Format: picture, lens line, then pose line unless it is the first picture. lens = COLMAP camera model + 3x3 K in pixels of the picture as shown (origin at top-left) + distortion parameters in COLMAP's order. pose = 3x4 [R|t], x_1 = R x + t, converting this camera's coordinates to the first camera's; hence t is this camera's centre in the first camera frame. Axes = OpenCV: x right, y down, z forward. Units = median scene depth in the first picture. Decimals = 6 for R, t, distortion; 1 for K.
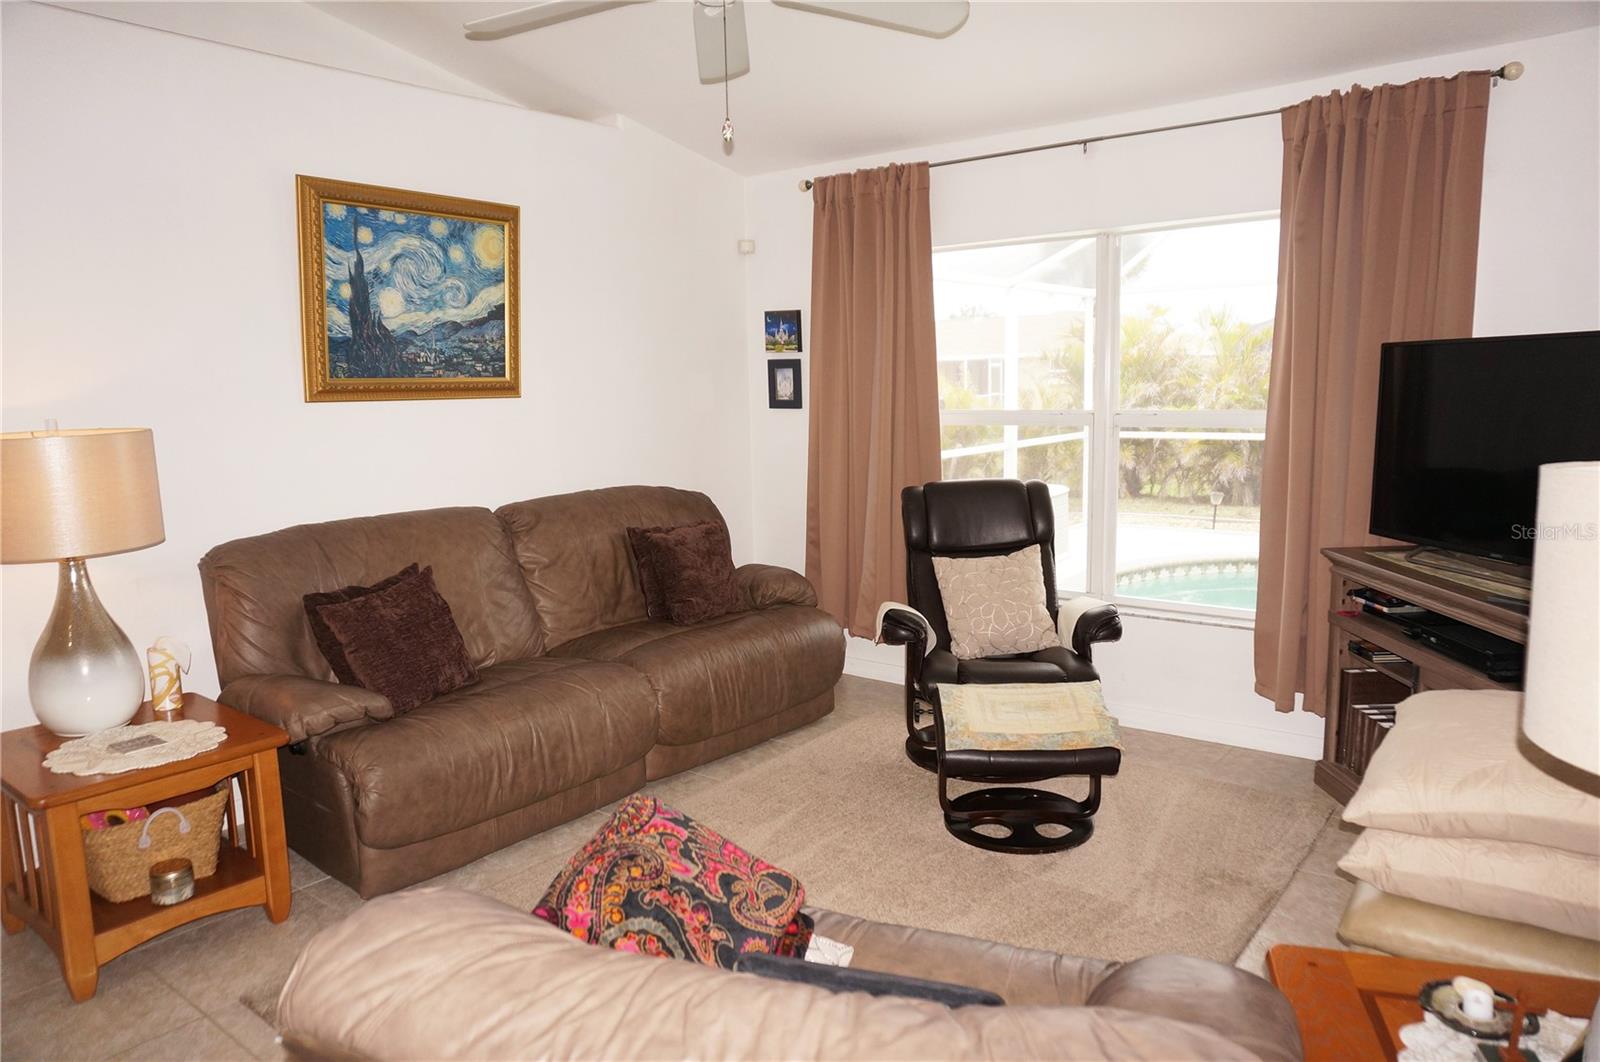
lens RADIAL K [[1065.5, 0, 797.5], [0, 1065.5, 533.5], [0, 0, 1]] dist [-0.043796, 0.024871]
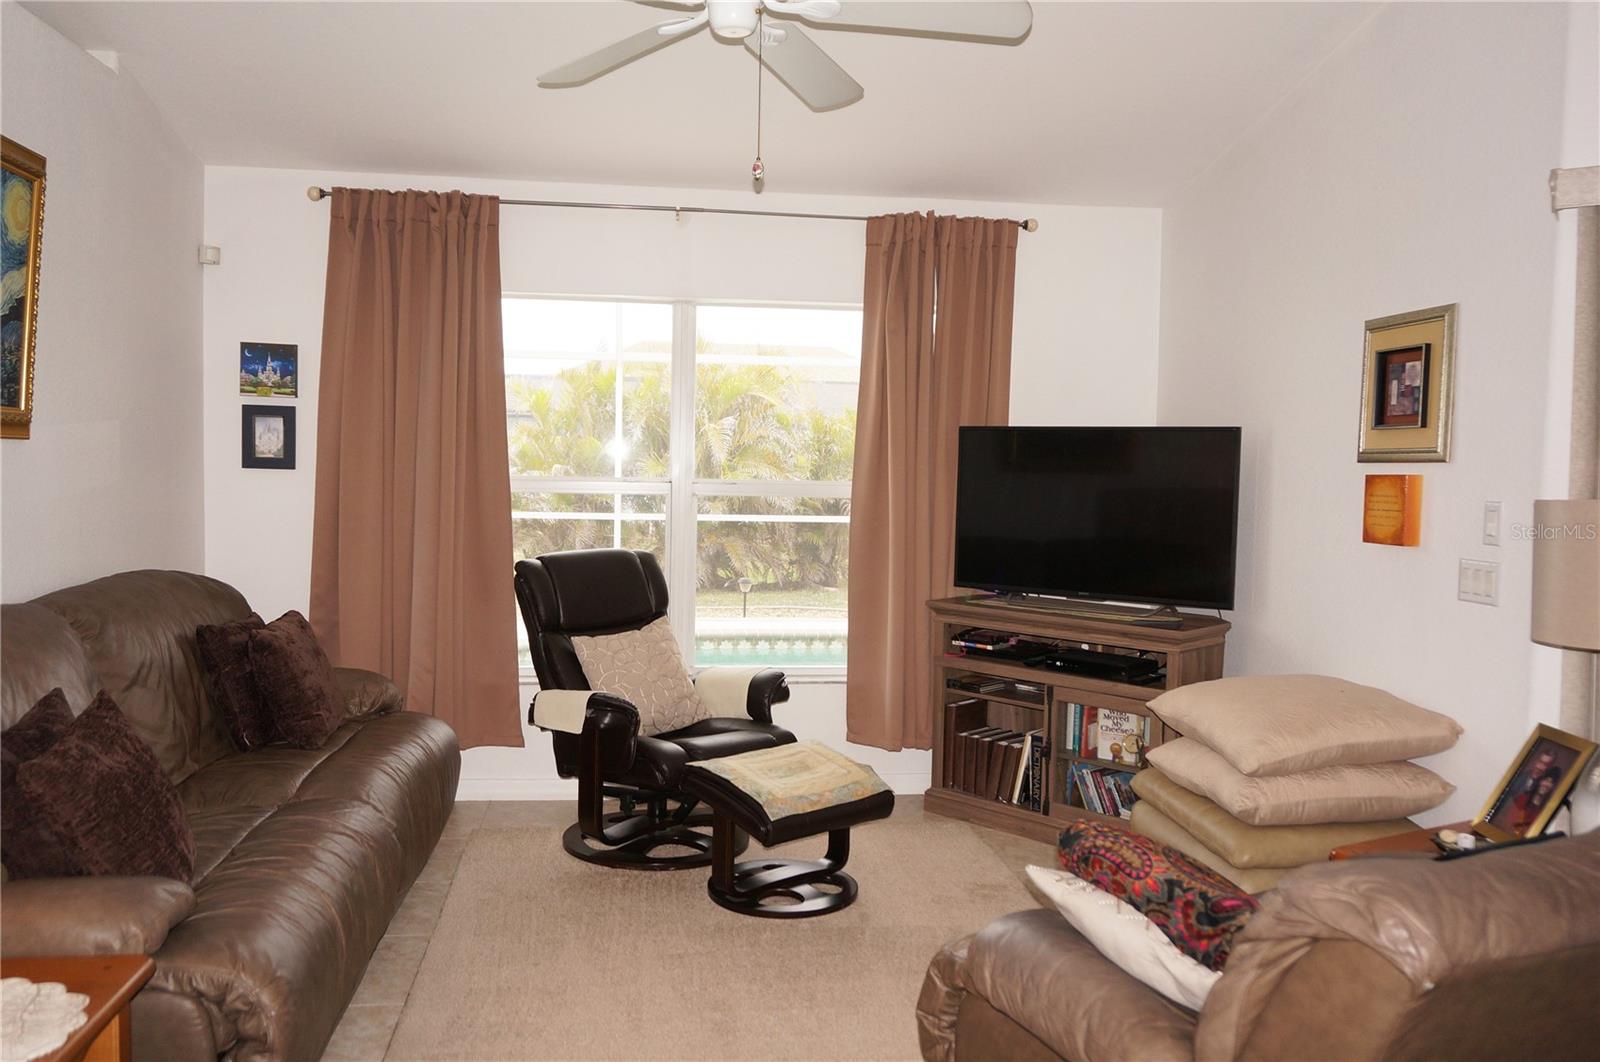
lens RADIAL K [[1258.3, 0, 798.8], [0, 1258.3, 522.0], [0, 0, 1]] dist [-0.026843, 0.024968]
pose [[0.695315, -0.001288, 0.718704, -0.483563], [0.066475, 0.995827, -0.062527, 0.004395], [-0.715624, 0.091252, 0.692499, 0.119308]]
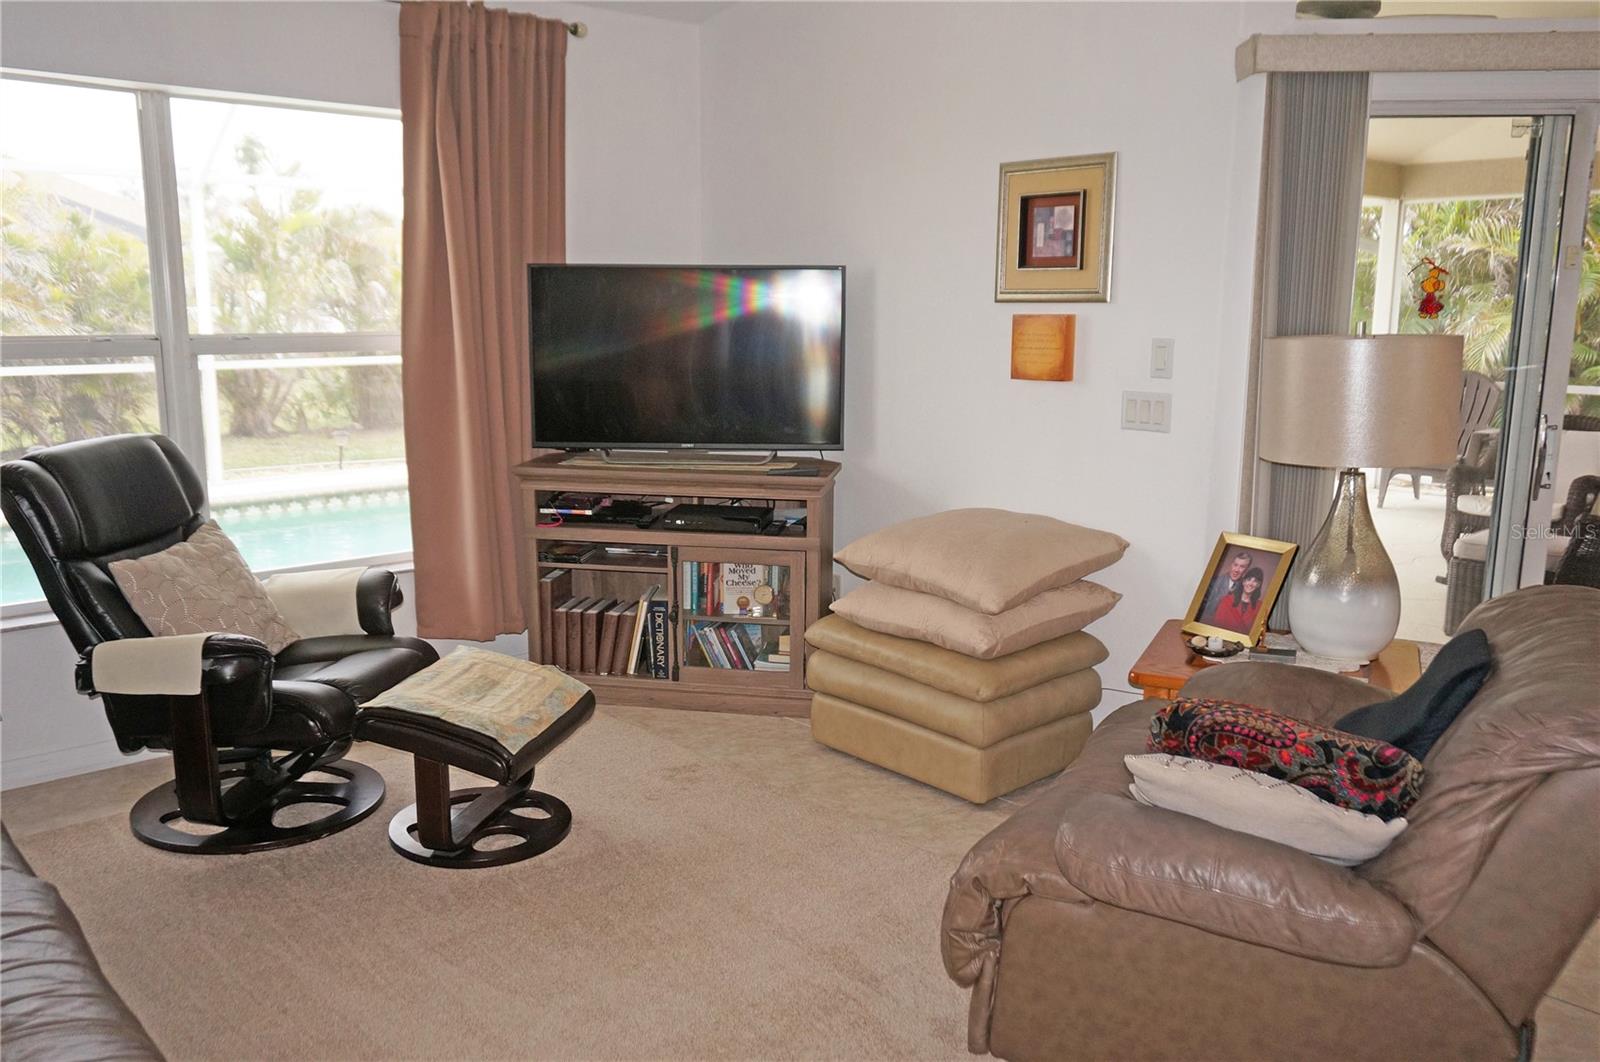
lens RADIAL K [[1258.3, 0, 800.5], [0, 1258.3, 526.4], [0, 0, 1]] dist [-0.026843, 0.024968]
pose [[0.157444, -0.157381, 0.974907, -0.527834], [0.128686, 0.982071, 0.137755, -0.049640], [-0.979107, 0.103769, 0.174874, 0.437267]]
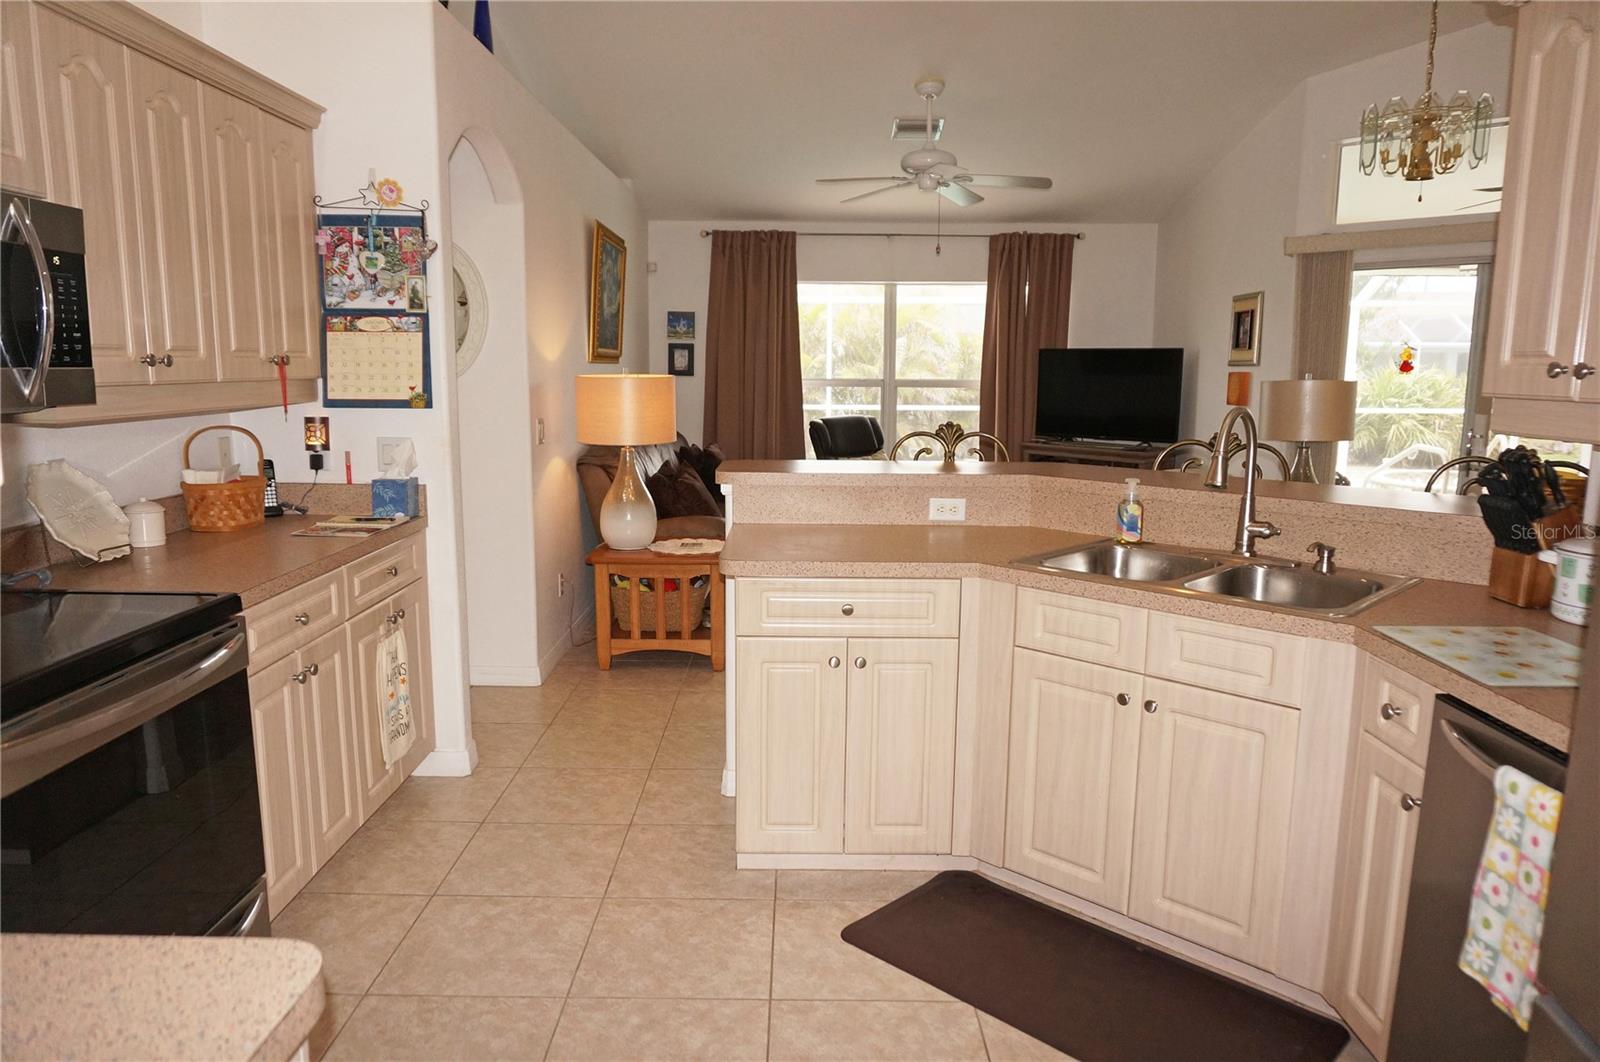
lens RADIAL K [[1065.5, 0, 793.7], [0, 1065.5, 537.0], [0, 0, 1]] dist [-0.043796, 0.024871]
pose [[0.789878, -0.072121, 0.609008, -1.011107], [0.063374, 0.997343, 0.035914, 0.084202], [-0.609981, 0.010228, 0.792350, -0.373879]]
